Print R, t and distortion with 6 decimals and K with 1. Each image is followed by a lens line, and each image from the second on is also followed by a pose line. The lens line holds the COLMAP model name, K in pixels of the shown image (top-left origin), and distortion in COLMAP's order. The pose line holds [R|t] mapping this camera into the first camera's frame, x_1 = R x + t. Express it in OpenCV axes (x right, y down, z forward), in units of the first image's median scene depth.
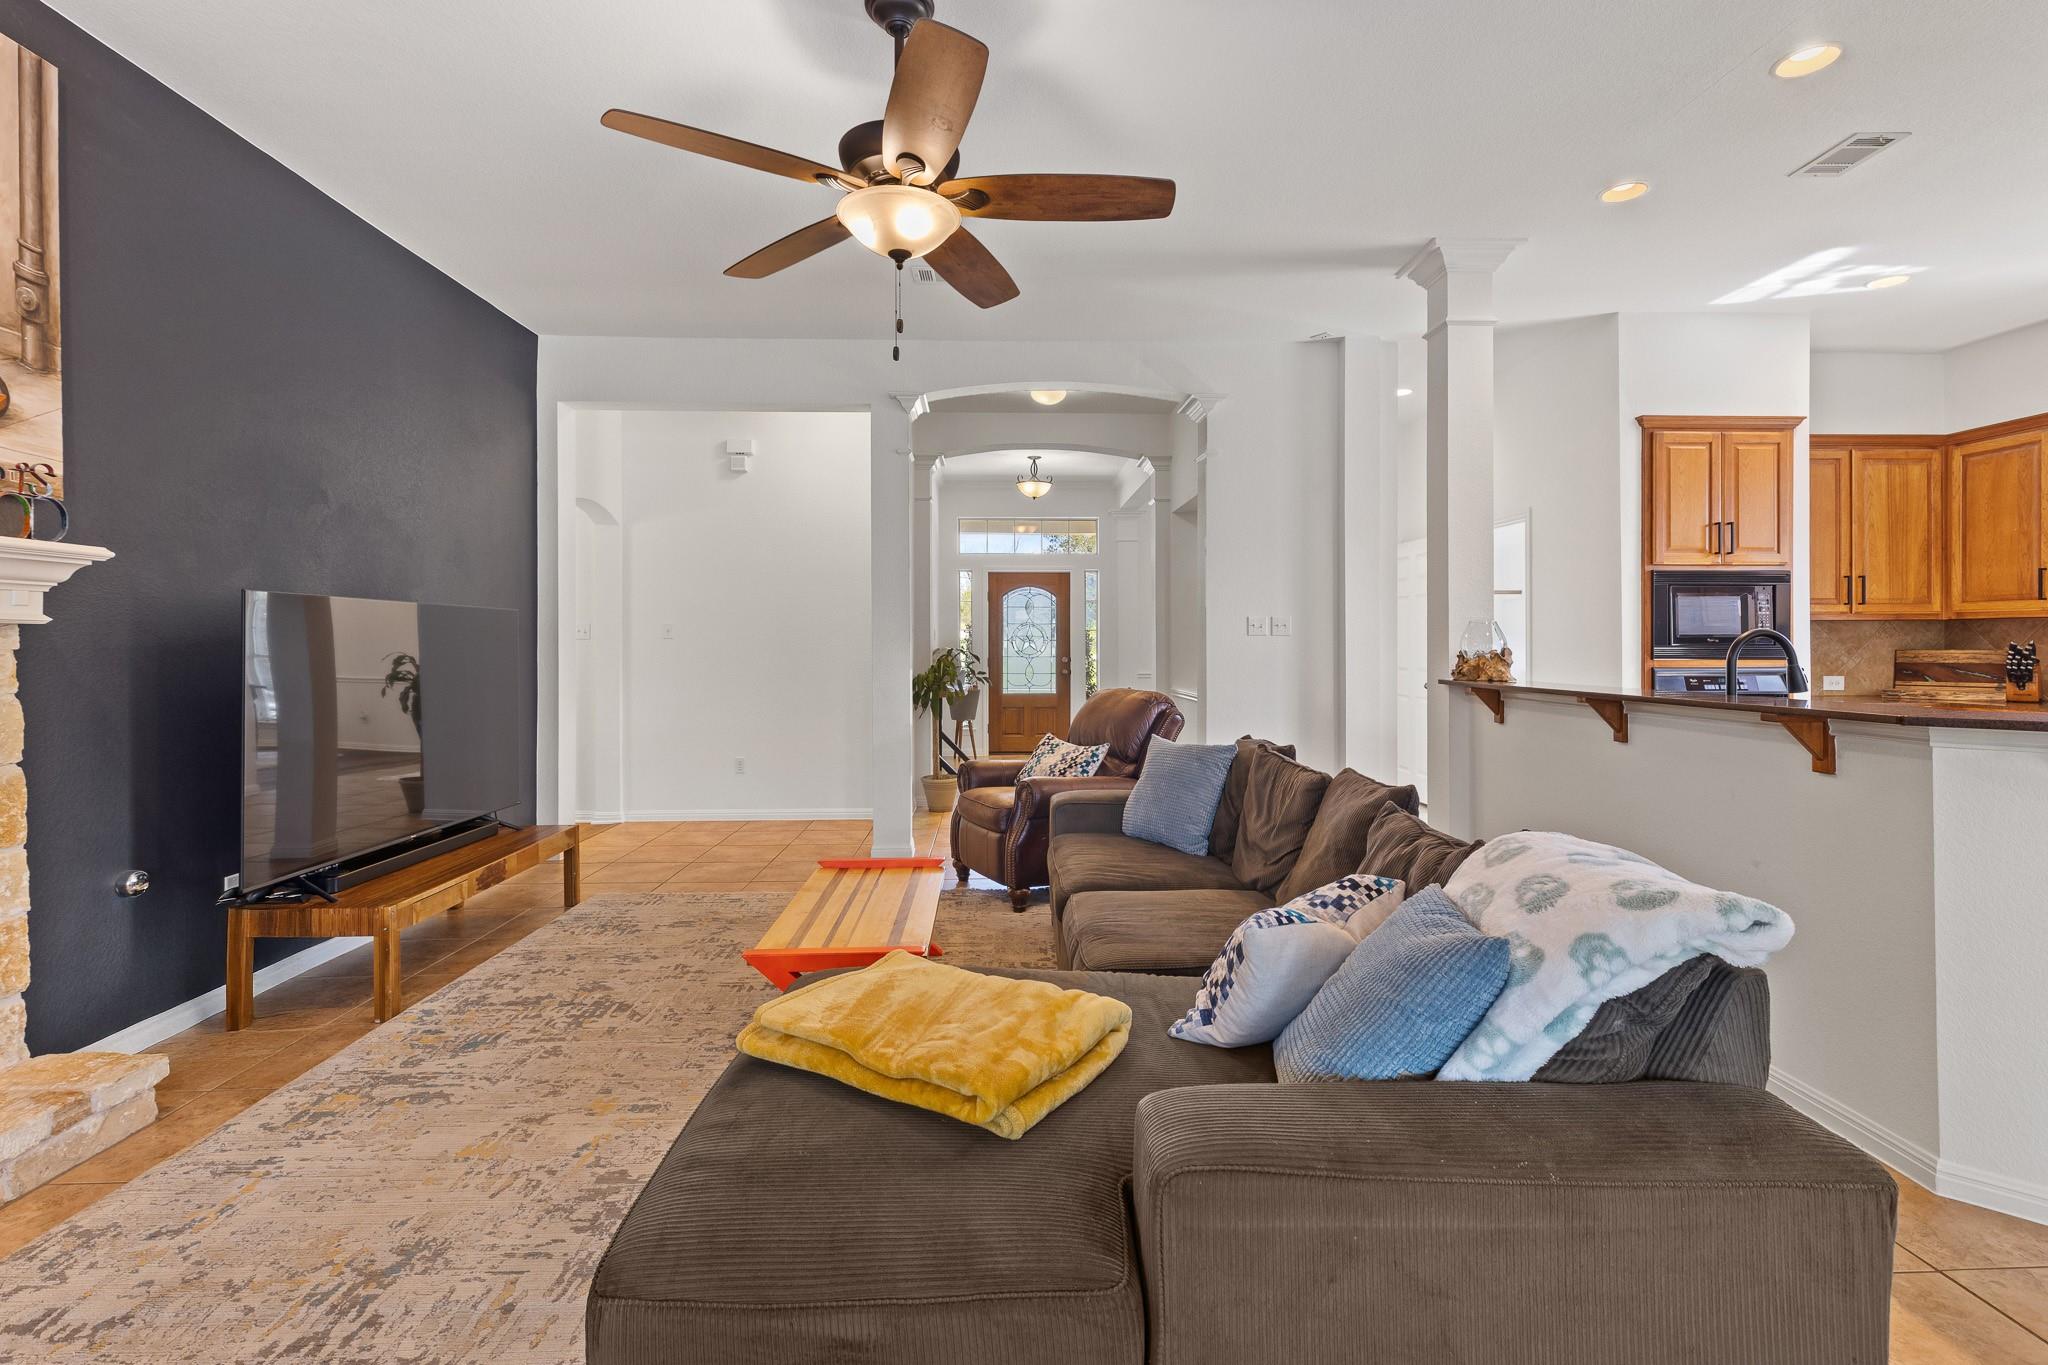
lens RADIAL K [[920.4, 0, 1026.9], [0, 920.4, 643.4], [0, 0, 1]] dist [0.002019, -0.001301]
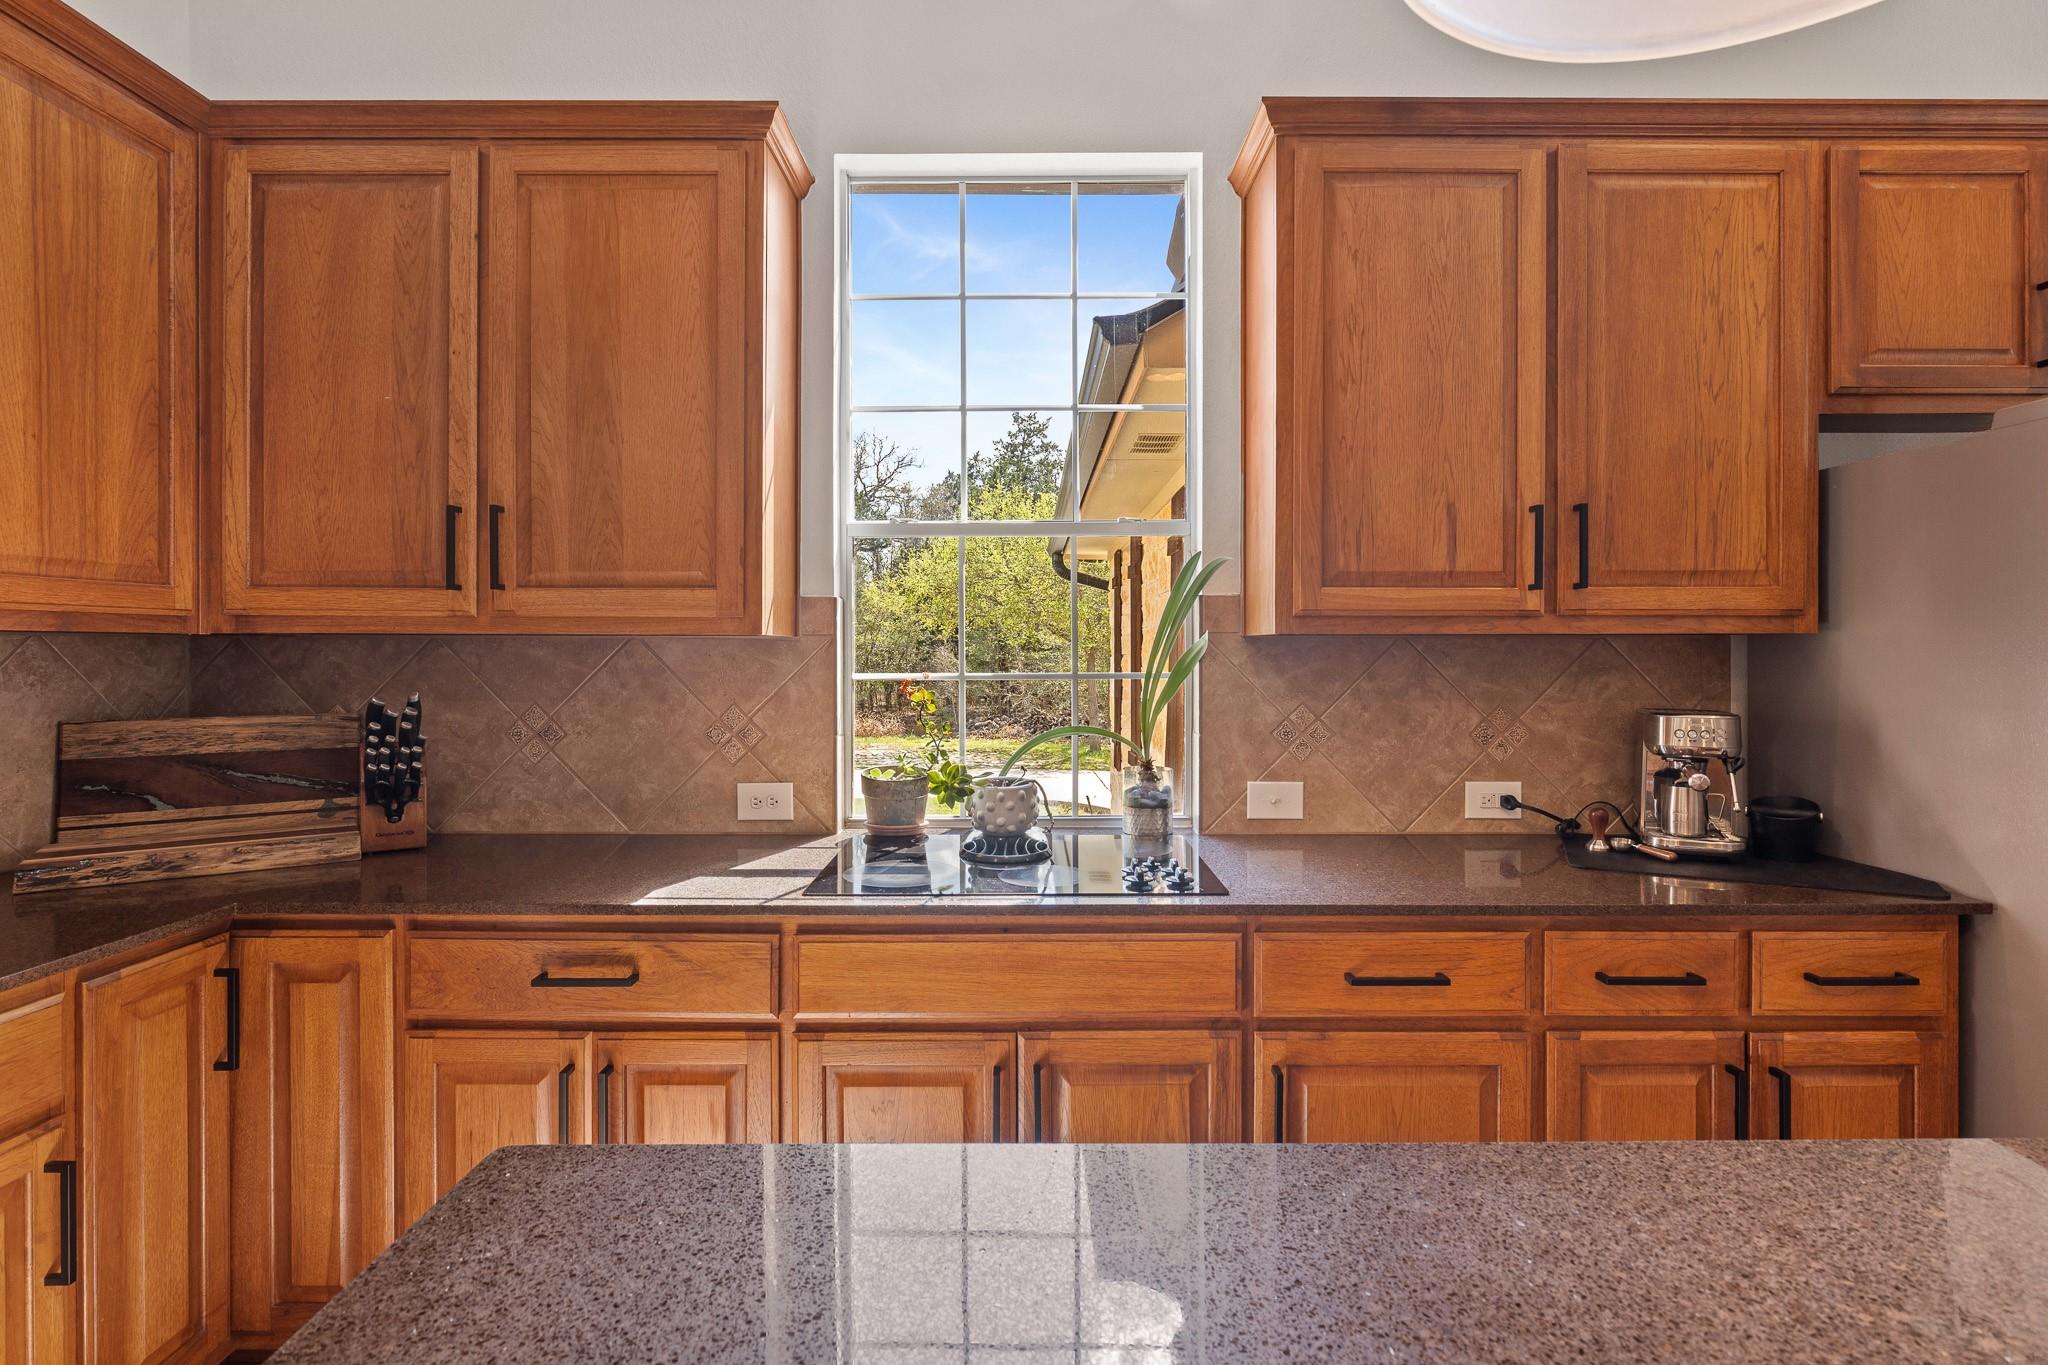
lens RADIAL K [[980.9, 0, 1032.6], [0, 980.9, 654.2], [0, 0, 1]] dist [0.000610, -0.002172]
pose [[0.031411, -0.001109, 0.999506, 0.699947], [-0.001437, 0.999998, 0.001155, -0.021268], [-0.999506, -0.001472, 0.031409, 0.742817]]
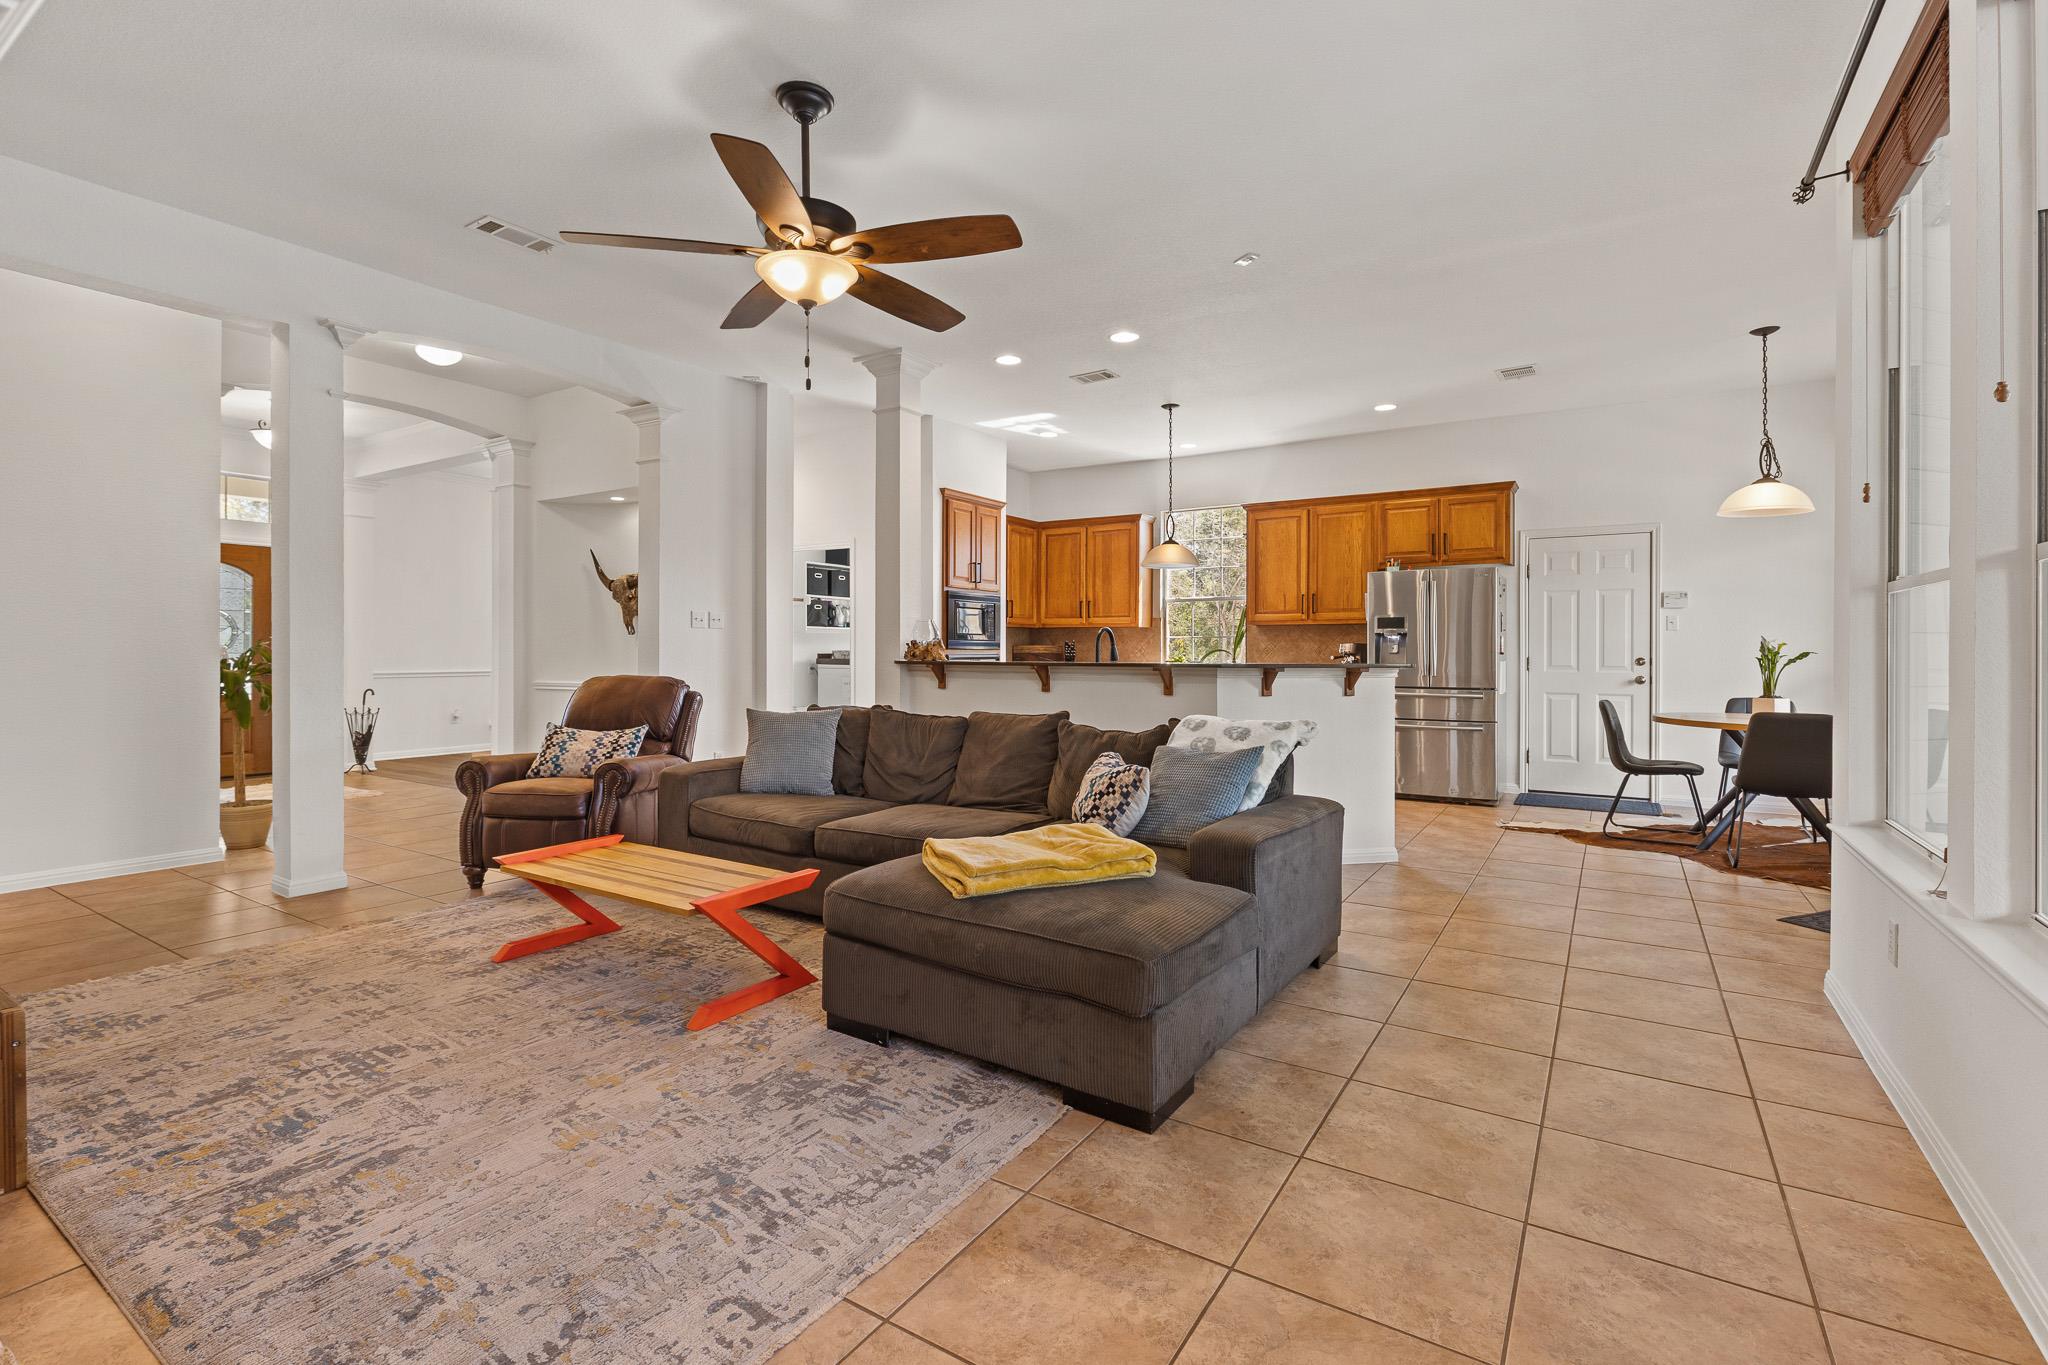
lens RADIAL K [[920.4, 0, 1015.8], [0, 920.4, 648.2], [0, 0, 1]] dist [0.002019, -0.001301]
pose [[0.574443, 0.004661, 0.818531, -0.499024], [-0.004978, 0.999985, -0.002201, 0.018674], [-0.818529, -0.002810, 0.574458, 0.035141]]
